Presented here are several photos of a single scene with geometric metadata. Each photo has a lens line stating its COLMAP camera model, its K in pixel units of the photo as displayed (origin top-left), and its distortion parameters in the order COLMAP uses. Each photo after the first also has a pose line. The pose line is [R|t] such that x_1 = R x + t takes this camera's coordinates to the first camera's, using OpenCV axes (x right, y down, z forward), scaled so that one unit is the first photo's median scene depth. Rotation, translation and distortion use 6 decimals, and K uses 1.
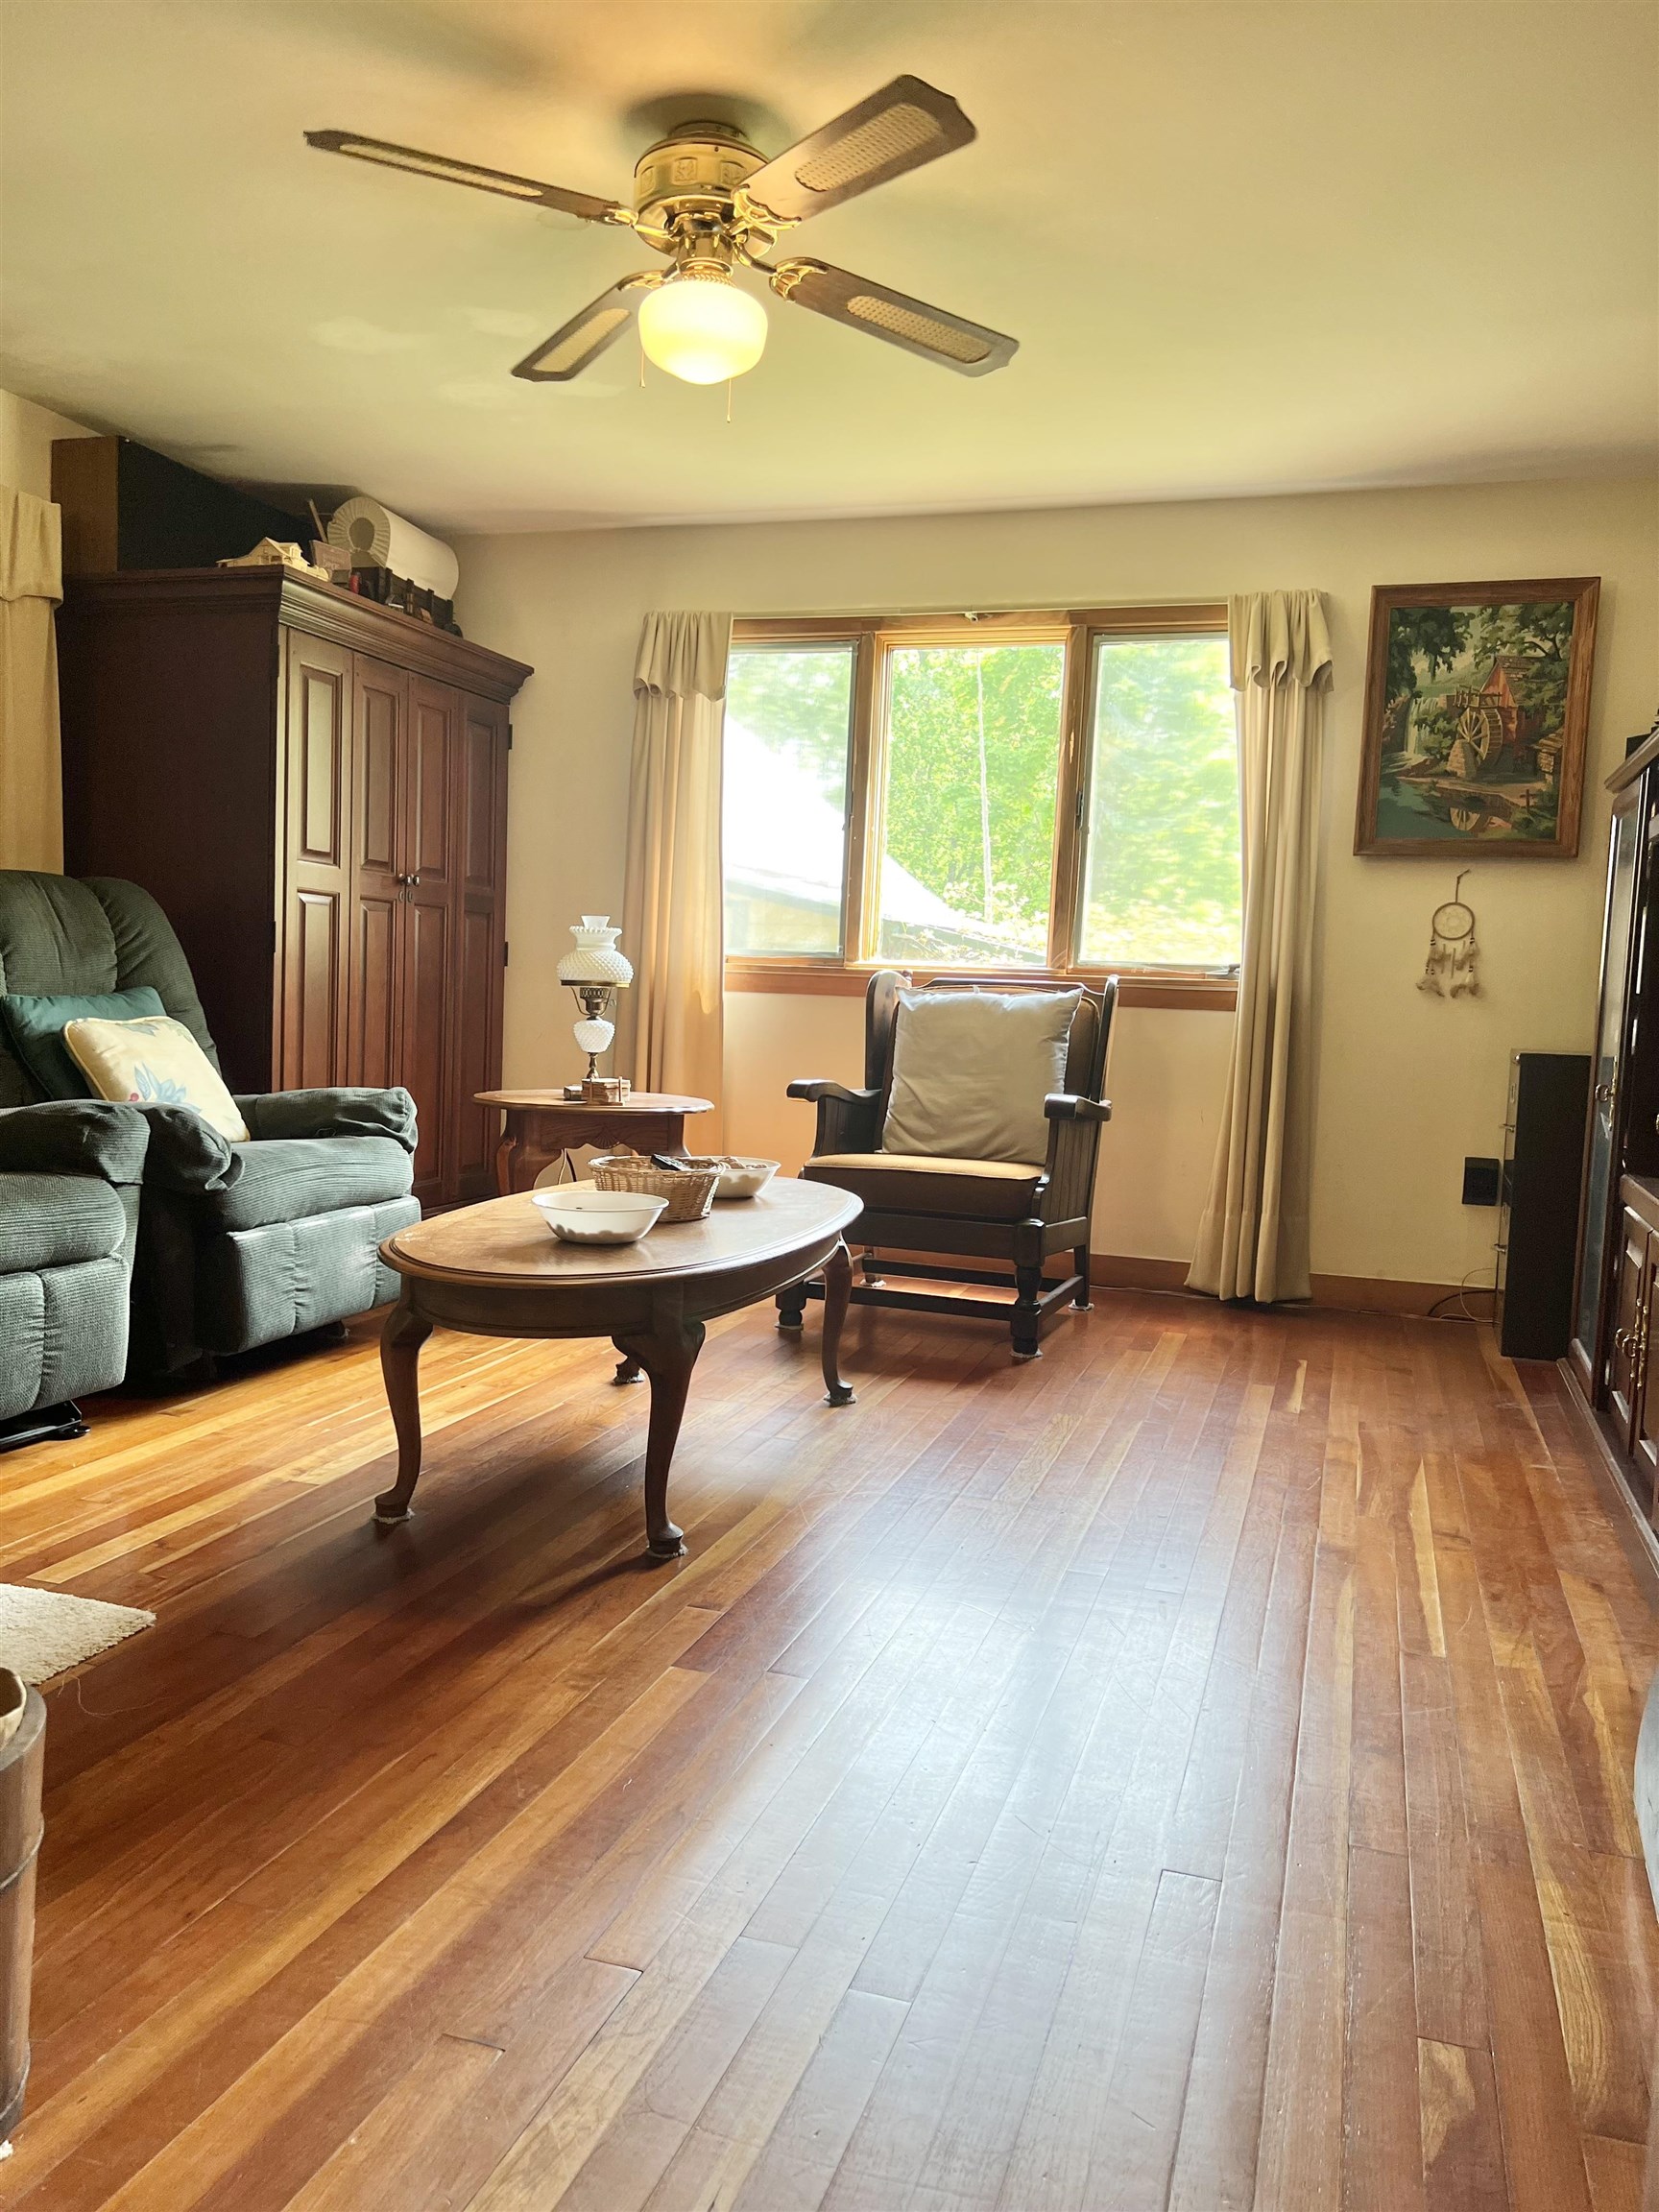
lens RADIAL K [[1659.8, 0, 796.8], [0, 1659.8, 1101.3], [0, 0, 1]] dist [0.104333, -0.114003]
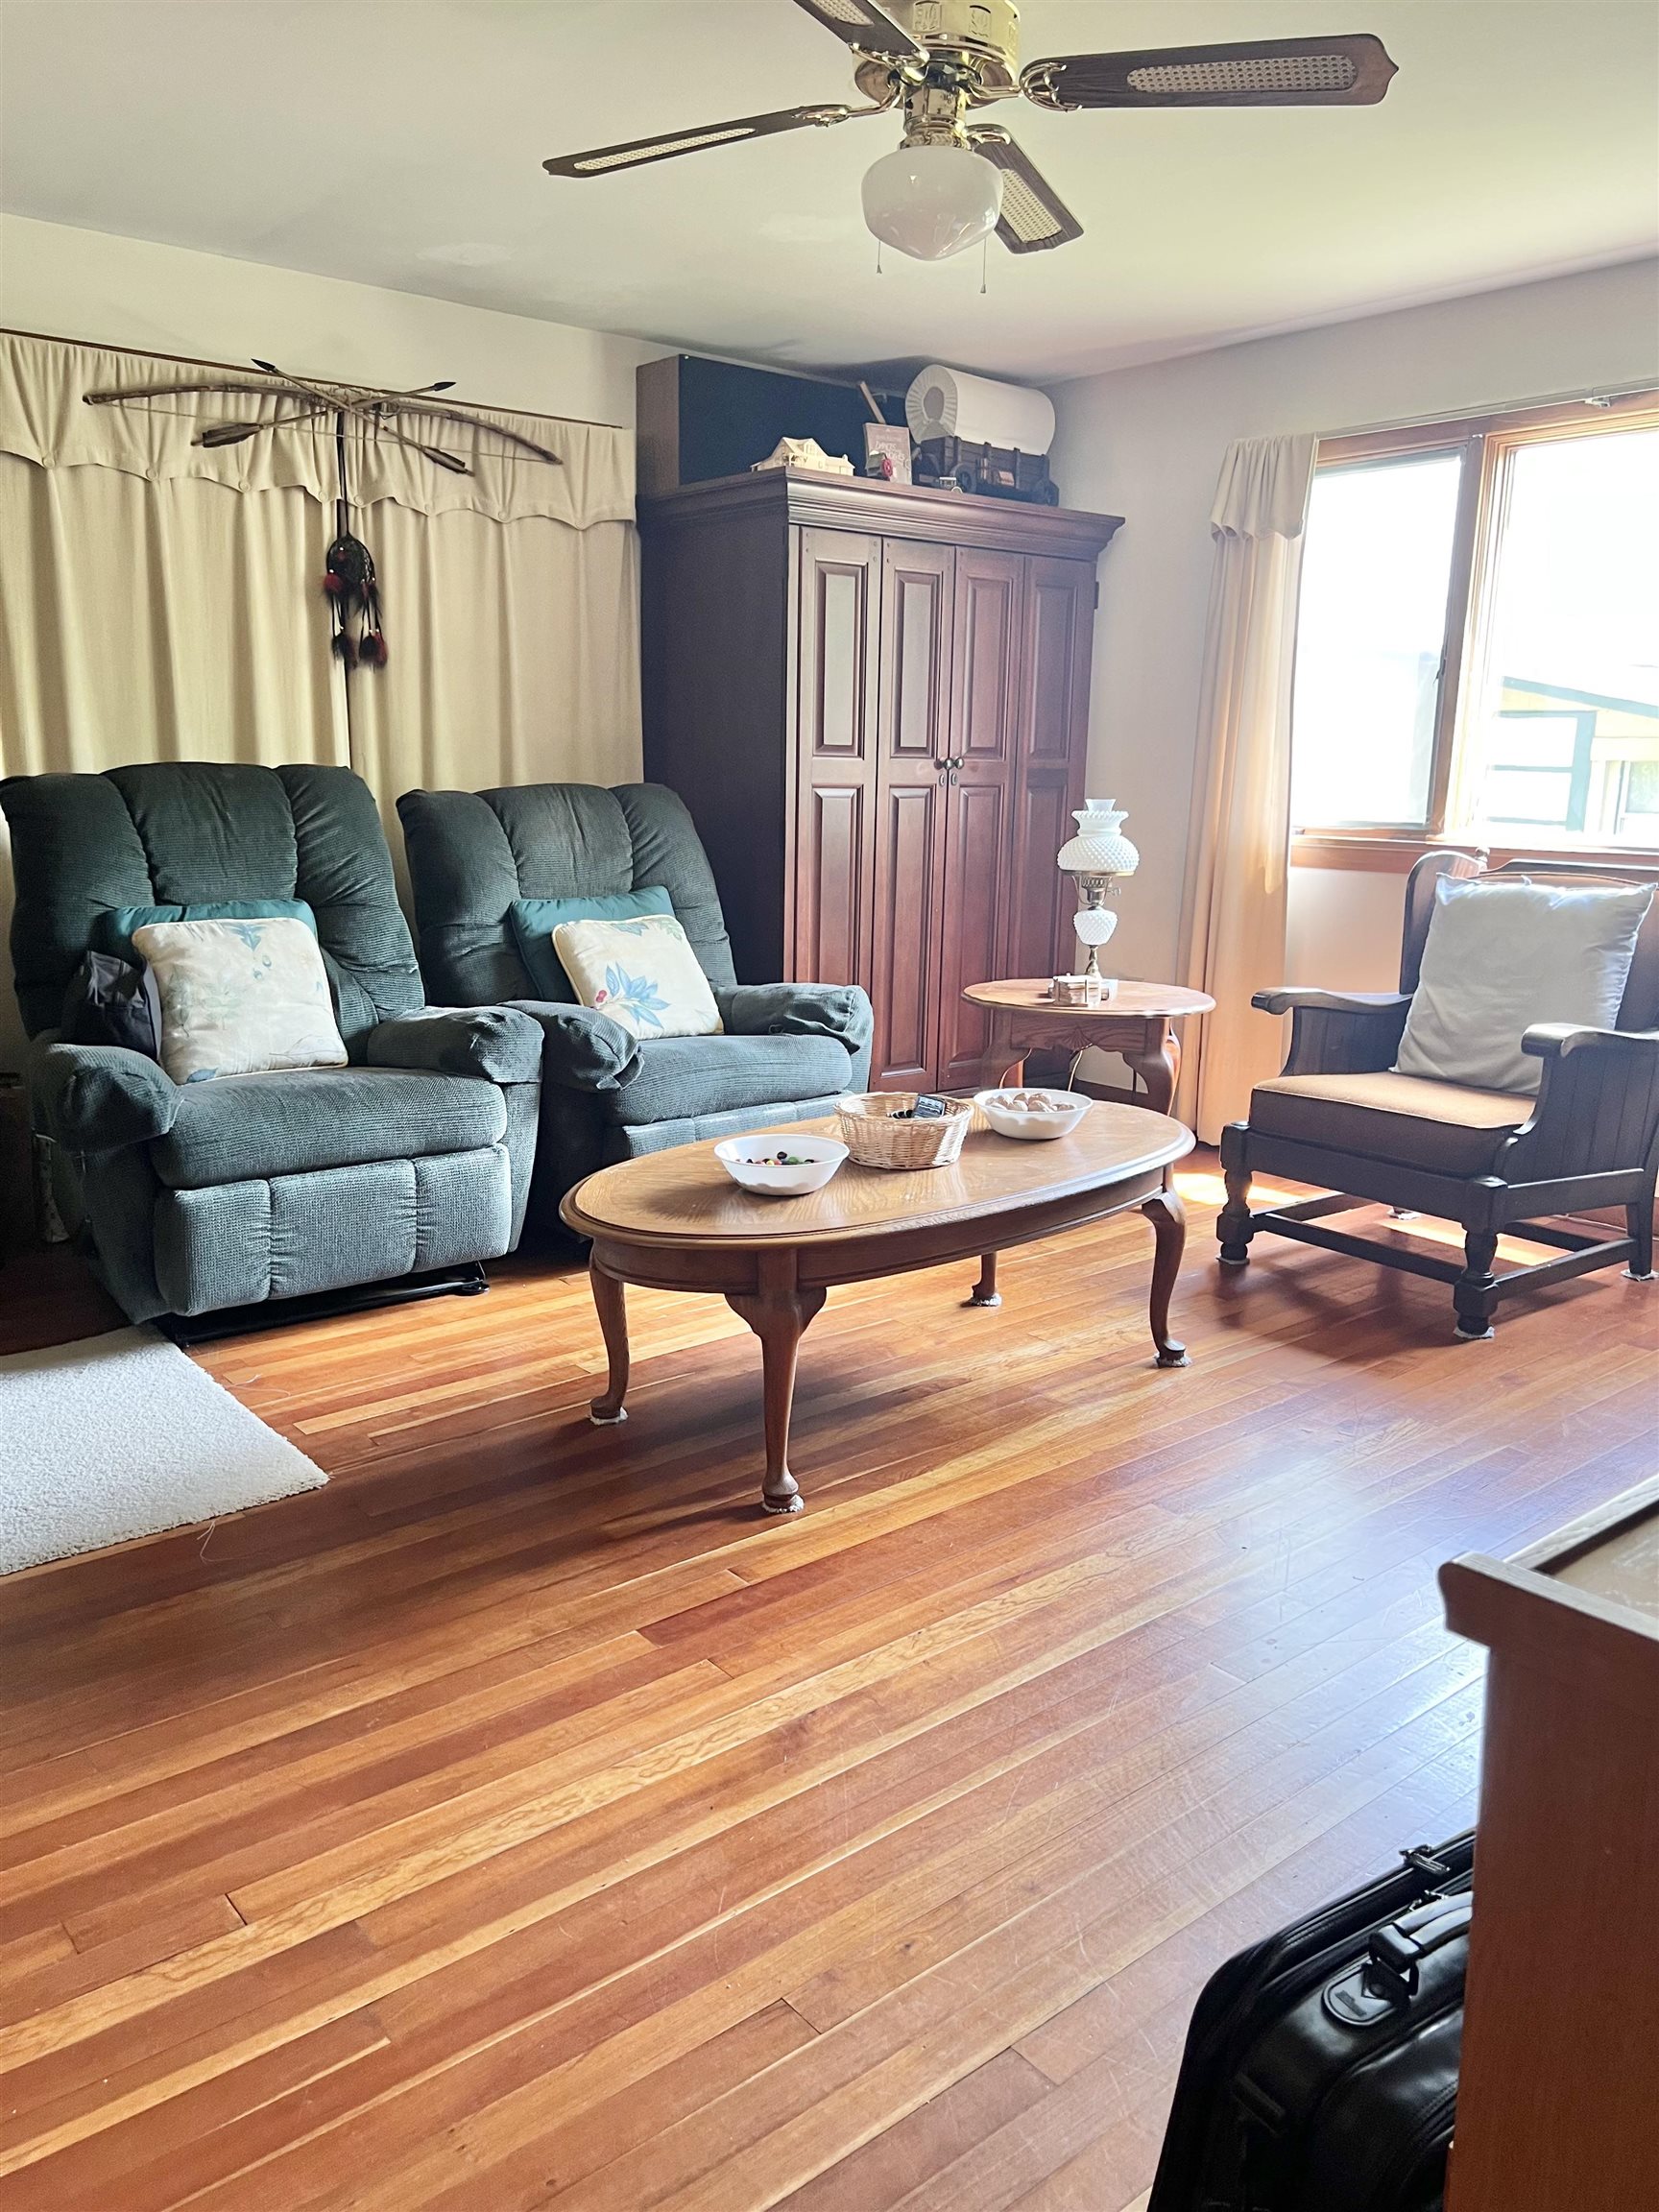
lens RADIAL K [[1658.3, 0, 838.3], [0, 1658.3, 1110.5], [0, 0, 1]] dist [0.091689, -0.124527]
pose [[0.851850, 0.082393, -0.517264, 0.293277], [-0.016942, 0.991368, 0.130009, -0.065272], [0.523511, -0.101985, 0.845893, 0.117419]]
